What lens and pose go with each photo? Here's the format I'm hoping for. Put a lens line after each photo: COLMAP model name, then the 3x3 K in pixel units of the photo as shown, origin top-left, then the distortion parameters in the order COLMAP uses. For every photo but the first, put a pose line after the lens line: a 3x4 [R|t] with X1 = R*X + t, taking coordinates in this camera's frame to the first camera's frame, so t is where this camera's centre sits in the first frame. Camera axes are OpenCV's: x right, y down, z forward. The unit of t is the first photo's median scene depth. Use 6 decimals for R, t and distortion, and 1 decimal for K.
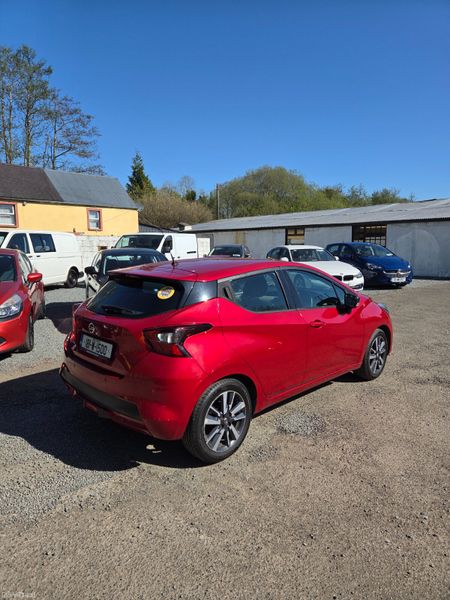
lens RADIAL K [[388.6, 0, 225.0], [0, 388.6, 300.0], [0, 0, 1]] dist [0.034996, -0.001762]
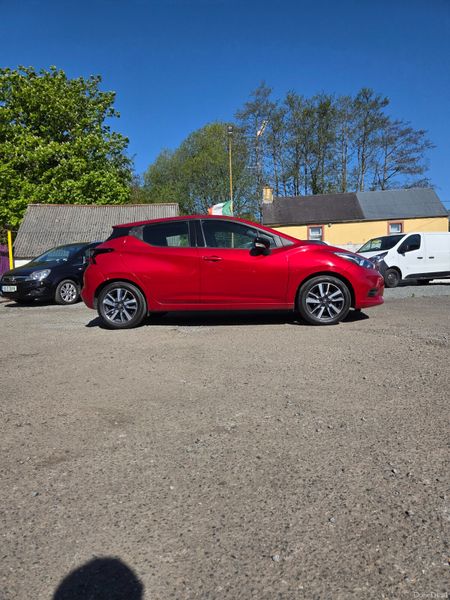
lens RADIAL K [[388.6, 0, 225.0], [0, 388.6, 300.0], [0, 0, 1]] dist [0.034996, -0.001762]
pose [[0.648098, 0.028389, -0.761028, 0.153884], [-0.075201, 0.996807, -0.026858, 0.028262], [0.757835, 0.074636, 0.648163, 0.022640]]
